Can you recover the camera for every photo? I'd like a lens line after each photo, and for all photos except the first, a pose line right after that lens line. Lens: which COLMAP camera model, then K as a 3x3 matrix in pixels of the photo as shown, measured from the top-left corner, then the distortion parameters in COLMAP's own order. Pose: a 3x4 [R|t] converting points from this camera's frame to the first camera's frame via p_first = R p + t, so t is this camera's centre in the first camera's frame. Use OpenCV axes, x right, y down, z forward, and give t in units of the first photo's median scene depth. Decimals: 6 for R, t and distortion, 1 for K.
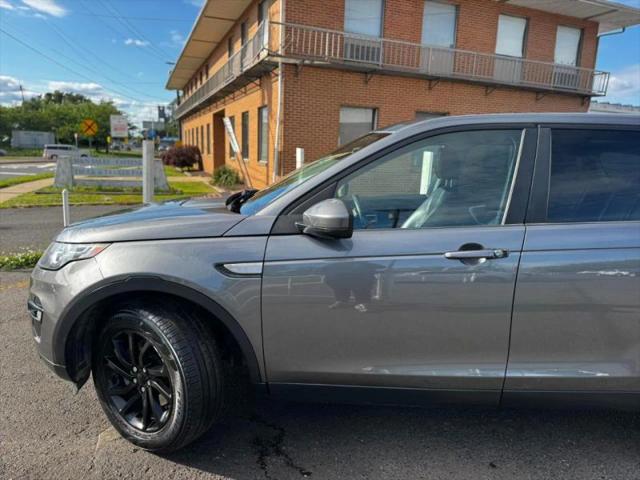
lens RADIAL K [[451.8, 0, 320.7], [0, 451.8, 243.3], [0, 0, 1]] dist [0.044856, -0.057371]
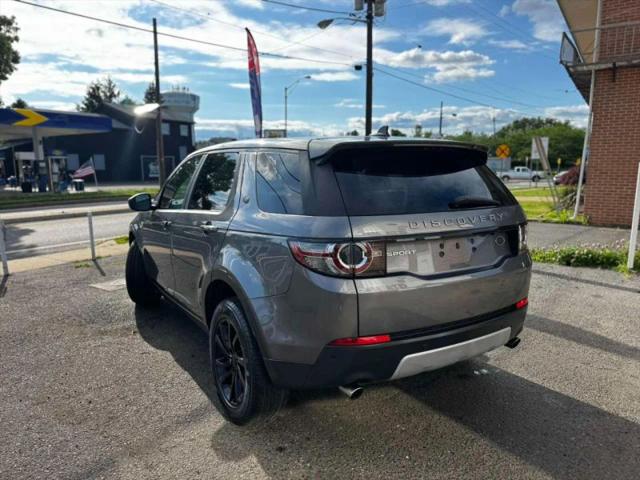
lens RADIAL K [[451.8, 0, 317.5], [0, 451.8, 239.6], [0, 0, 1]] dist [0.044856, -0.057371]
pose [[0.564806, 0.083091, -0.821030, 0.336492], [-0.127999, 0.991698, 0.012310, -0.003852], [0.815236, 0.098139, 0.570752, 0.061947]]
